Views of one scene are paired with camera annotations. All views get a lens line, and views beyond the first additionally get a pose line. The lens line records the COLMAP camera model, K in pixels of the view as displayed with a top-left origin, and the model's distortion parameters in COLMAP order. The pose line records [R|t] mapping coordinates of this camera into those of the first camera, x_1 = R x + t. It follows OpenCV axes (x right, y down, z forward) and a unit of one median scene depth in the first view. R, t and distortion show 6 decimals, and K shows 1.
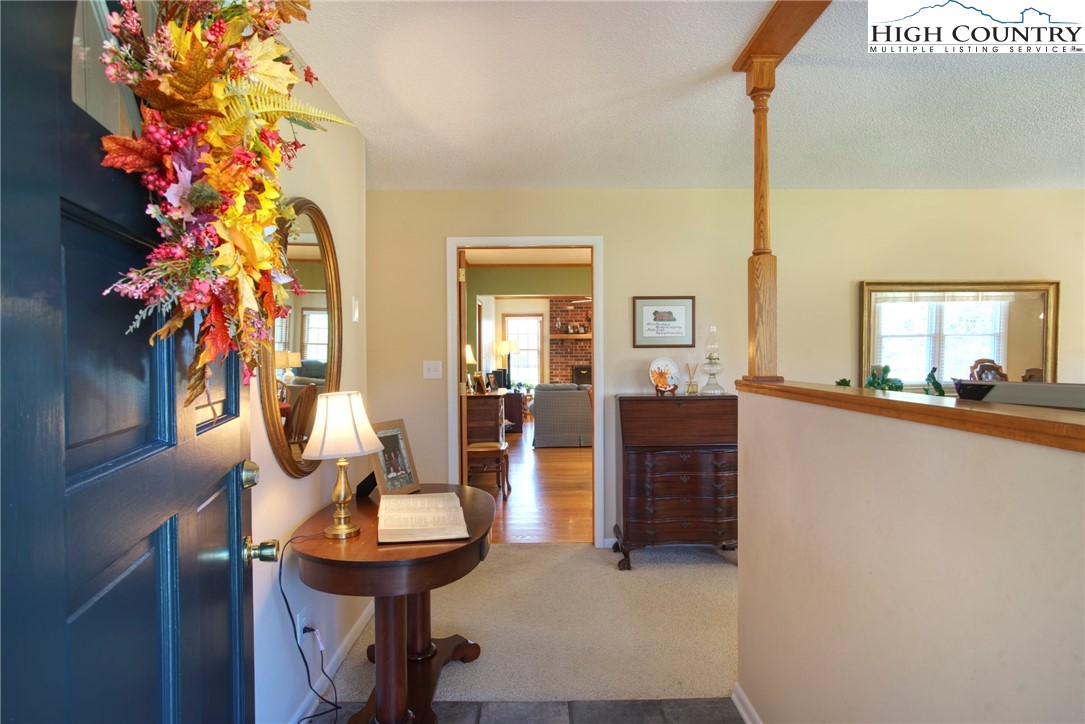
lens RADIAL K [[627.9, 0, 545.1], [0, 627.9, 359.8], [0, 0, 1]] dist [-0.000145, 0.000003]
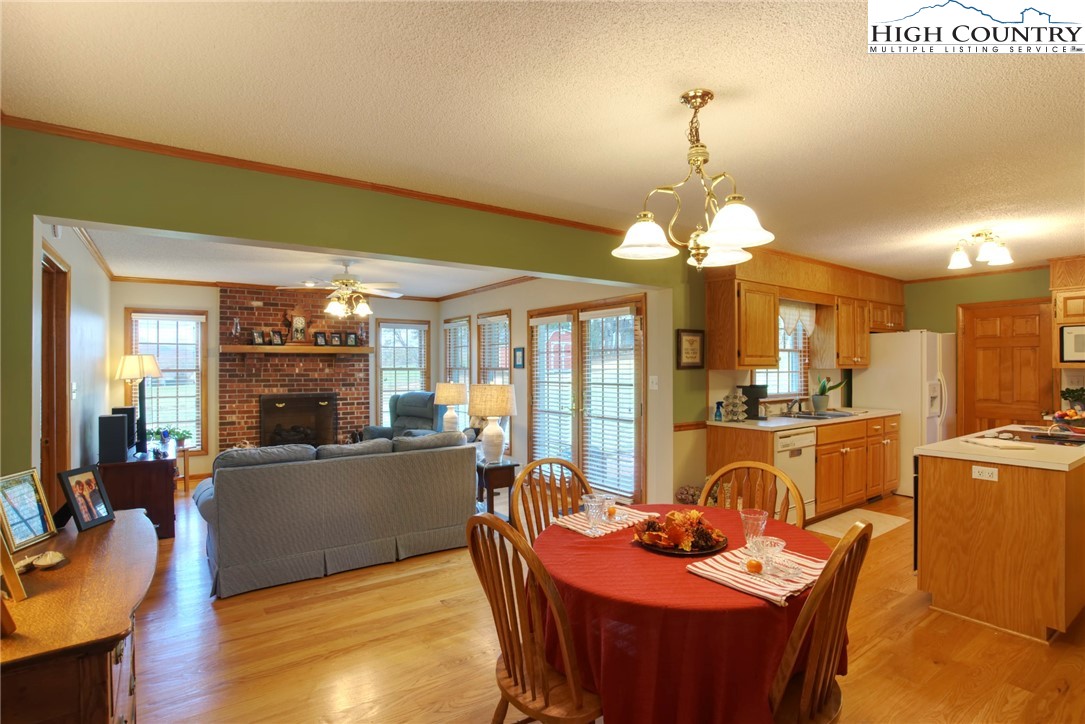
lens RADIAL K [[543.3, 0, 541.2], [0, 543.3, 367.8], [0, 0, 1]] dist [-0.033935, 0.003593]
pose [[0.829066, -0.001891, 0.559148, -0.025934], [0.007164, 0.999948, -0.007241, -0.012315], [-0.559105, 0.010009, 0.829036, 0.391277]]
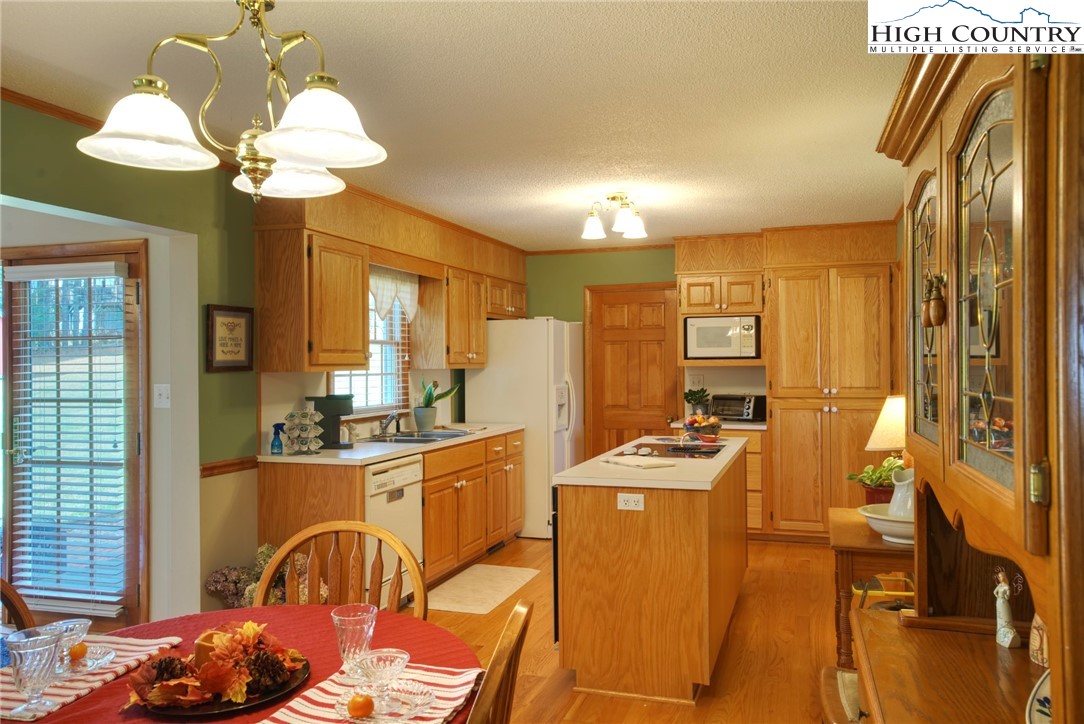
lens RADIAL K [[820.2, 0, 550.0], [0, 820.2, 360.4], [0, 0, 1]] dist [0.004519, 0.049185]
pose [[0.321659, 0.002608, 0.946852, -0.010684], [0.017933, 0.999800, -0.008846, -0.012671], [-0.946686, 0.019825, 0.321547, 0.409364]]
